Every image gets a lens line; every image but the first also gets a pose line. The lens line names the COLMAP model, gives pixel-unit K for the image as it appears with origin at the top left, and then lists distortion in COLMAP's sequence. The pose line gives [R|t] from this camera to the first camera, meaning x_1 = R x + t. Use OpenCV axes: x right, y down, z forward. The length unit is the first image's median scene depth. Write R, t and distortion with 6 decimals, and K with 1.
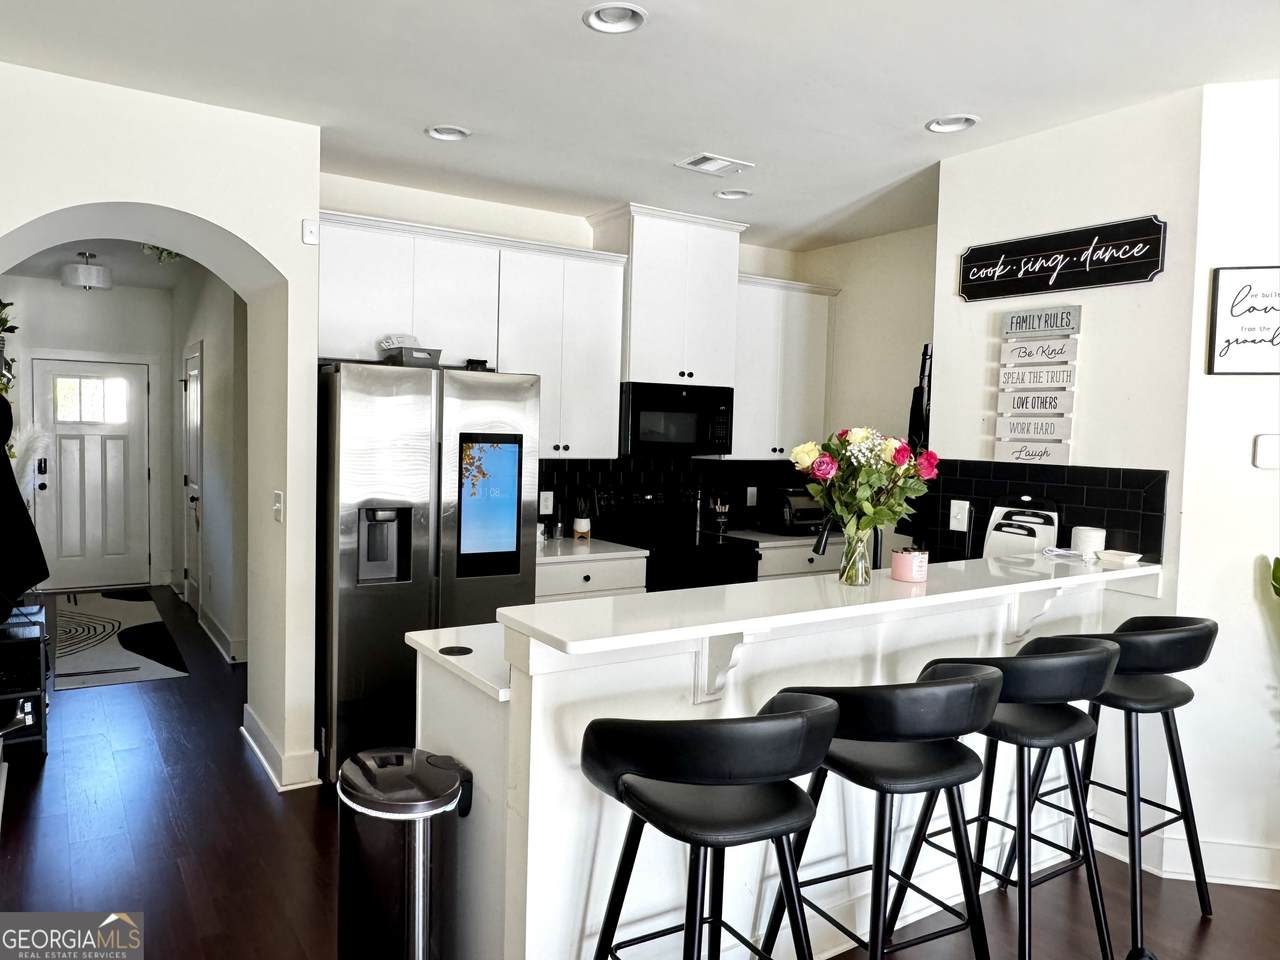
lens RADIAL K [[910.2, 0, 635.3], [0, 910.2, 482.1], [0, 0, 1]] dist [0.005766, -0.000420]
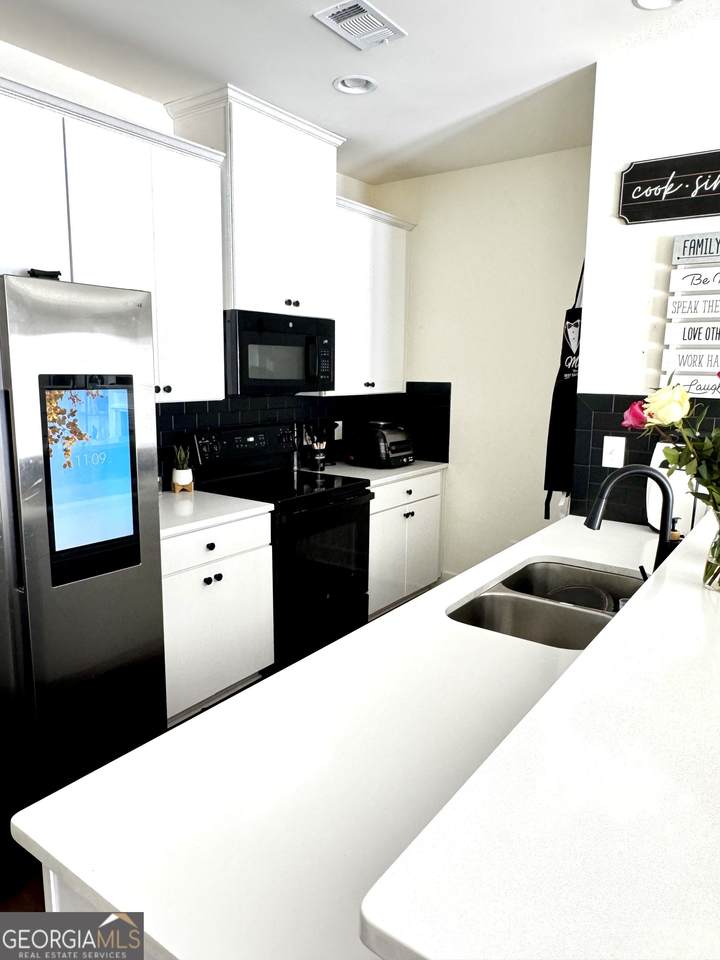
lens RADIAL K [[630.0, 0, 366.0], [0, 630.0, 476.7], [0, 0, 1]] dist [-0.008810, 0.005033]
pose [[0.936354, -0.071454, 0.343707, -0.106677], [0.029277, 0.991550, 0.126377, -0.025437], [-0.349833, -0.108271, 0.930534, 0.389919]]
